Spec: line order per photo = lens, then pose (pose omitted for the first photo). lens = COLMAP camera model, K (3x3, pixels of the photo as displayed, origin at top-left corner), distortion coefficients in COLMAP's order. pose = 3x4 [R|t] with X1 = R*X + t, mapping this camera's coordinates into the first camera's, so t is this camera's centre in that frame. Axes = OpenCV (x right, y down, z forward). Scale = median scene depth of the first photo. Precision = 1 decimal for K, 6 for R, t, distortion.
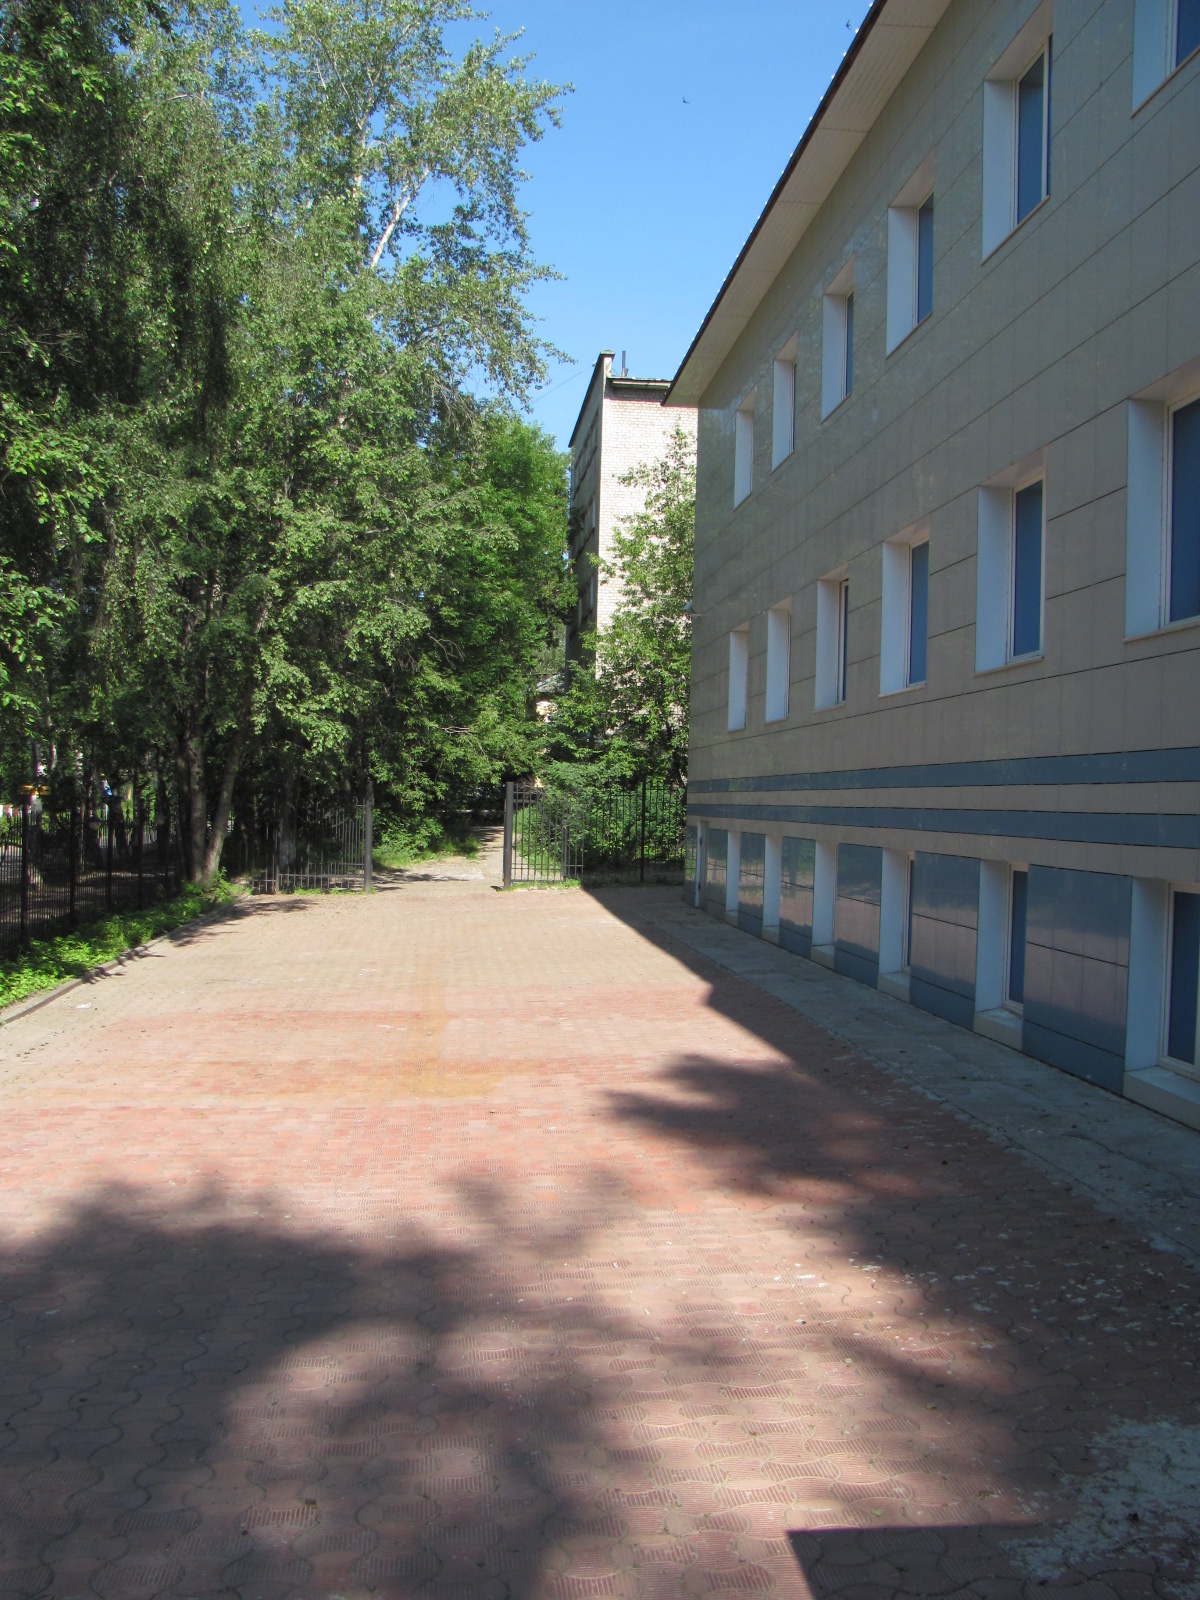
lens RADIAL K [[1759.2, 0, 600.0], [0, 1759.2, 800.0], [0, 0, 1]] dist [-0.139732, 0.209127]
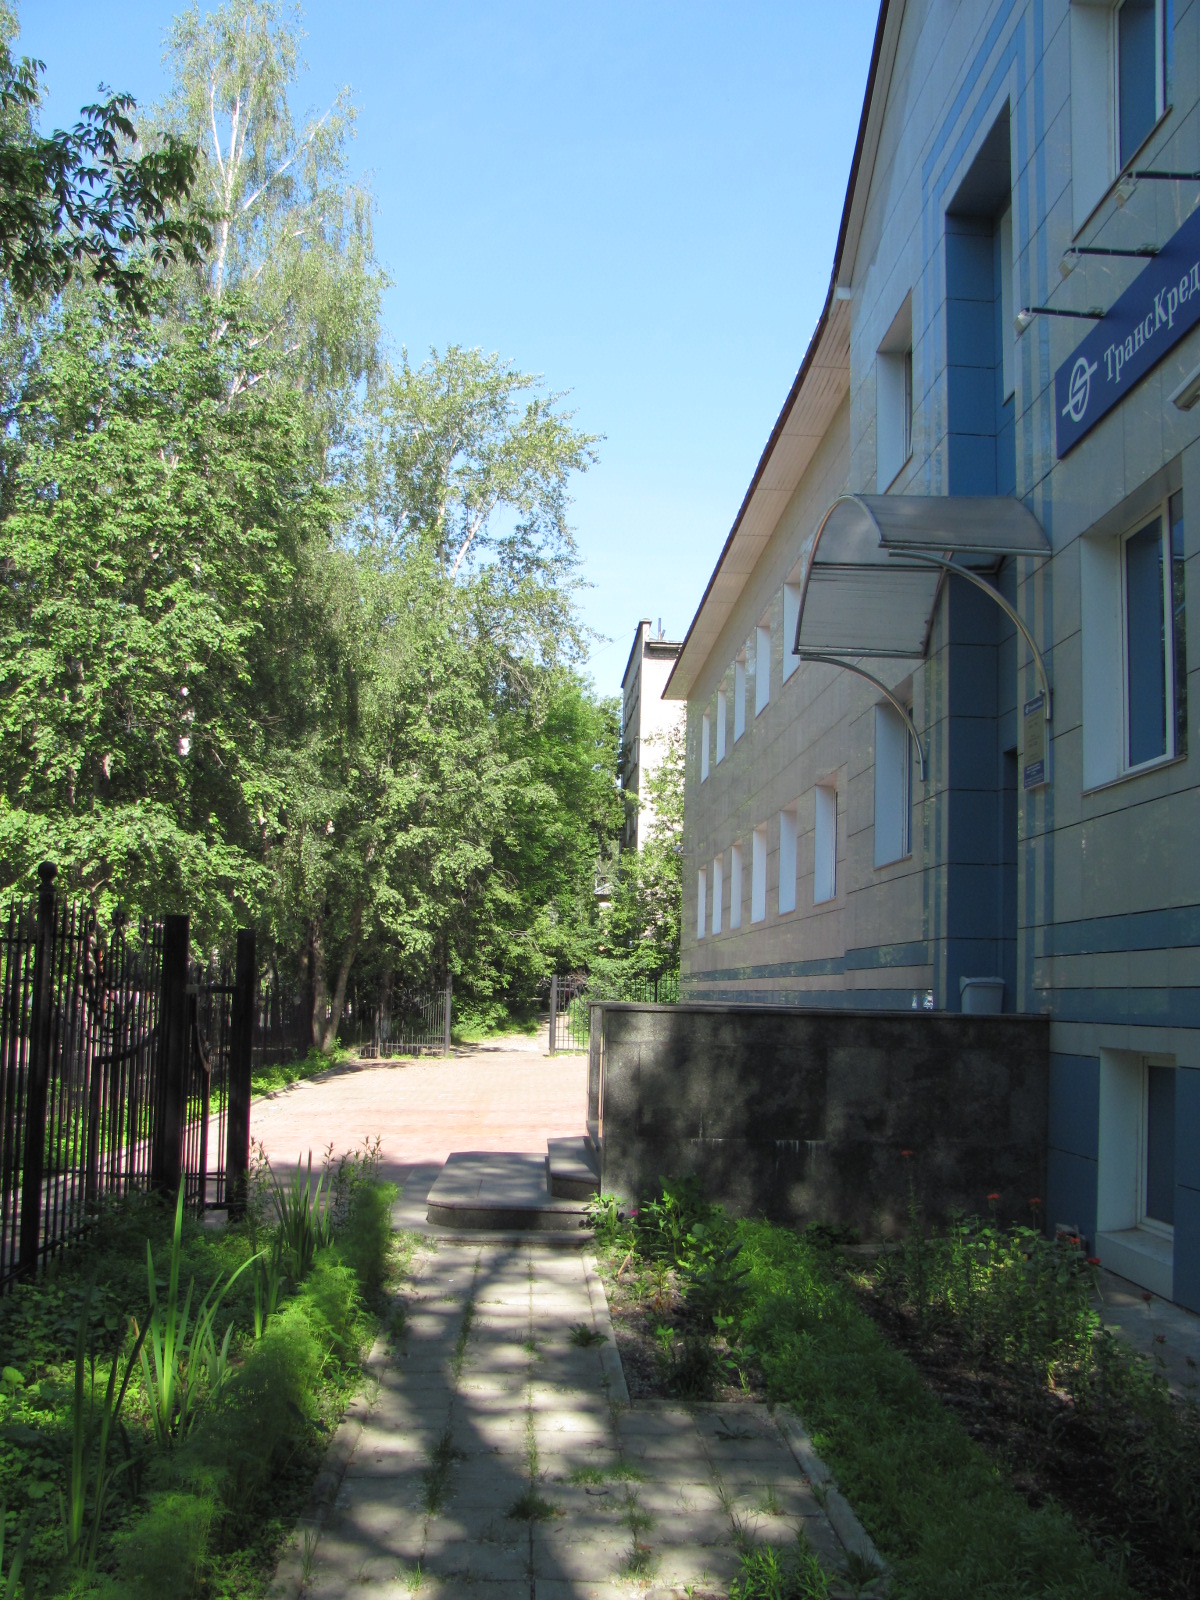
lens RADIAL K [[1759.2, 0, 600.0], [0, 1759.2, 800.0], [0, 0, 1]] dist [-0.139732, 0.209127]
pose [[0.998815, -0.005980, -0.048292, 0.041497], [0.000739, 0.994168, -0.107839, 0.001573], [0.048655, 0.107675, 0.992995, -0.282820]]
